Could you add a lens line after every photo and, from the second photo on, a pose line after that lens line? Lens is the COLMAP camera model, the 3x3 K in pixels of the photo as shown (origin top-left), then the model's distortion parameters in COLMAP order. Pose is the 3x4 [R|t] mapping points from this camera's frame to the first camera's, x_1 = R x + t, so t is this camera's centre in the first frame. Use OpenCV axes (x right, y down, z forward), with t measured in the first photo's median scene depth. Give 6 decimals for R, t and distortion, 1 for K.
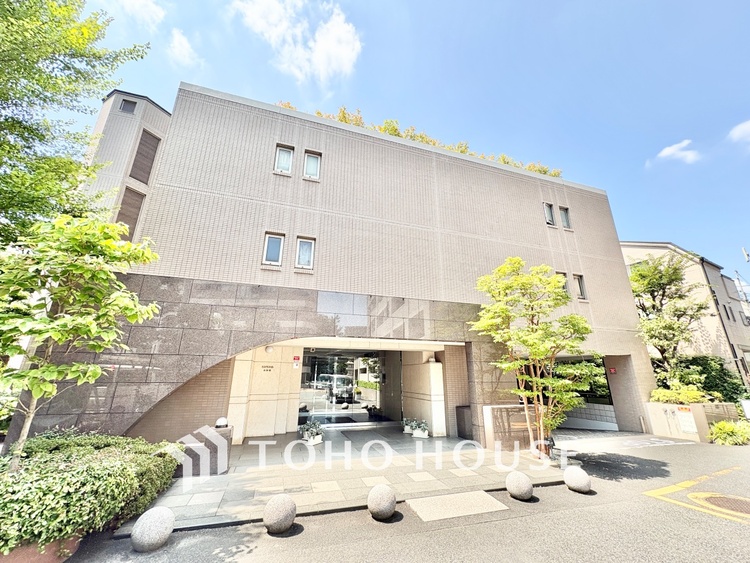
lens RADIAL K [[299.7, 0, 377.0], [0, 299.7, 282.2], [0, 0, 1]] dist [-0.002336, 0.000513]
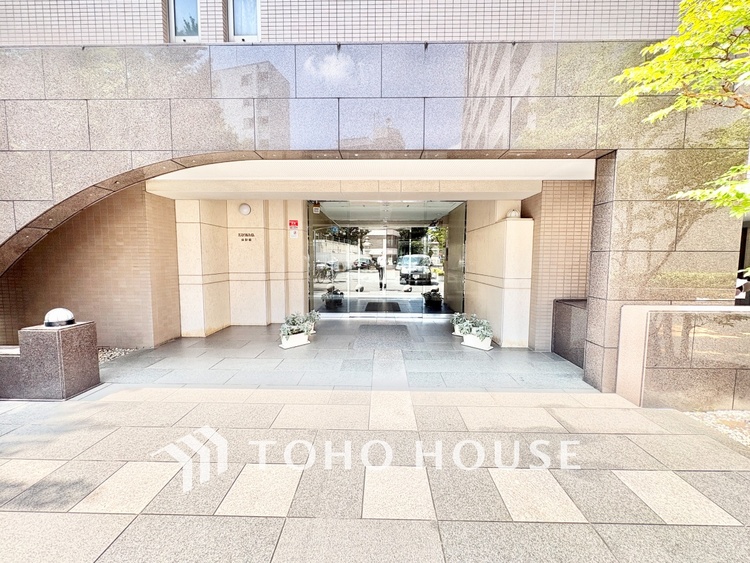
lens RADIAL K [[299.7, 0, 377.0], [0, 299.7, 282.2], [0, 0, 1]] dist [-0.002336, 0.000513]
pose [[0.945478, 0.022428, -0.324914, 0.150147], [0.099976, 0.929475, 0.355080, 0.184168], [0.309963, -0.368204, 0.876555, 0.493235]]
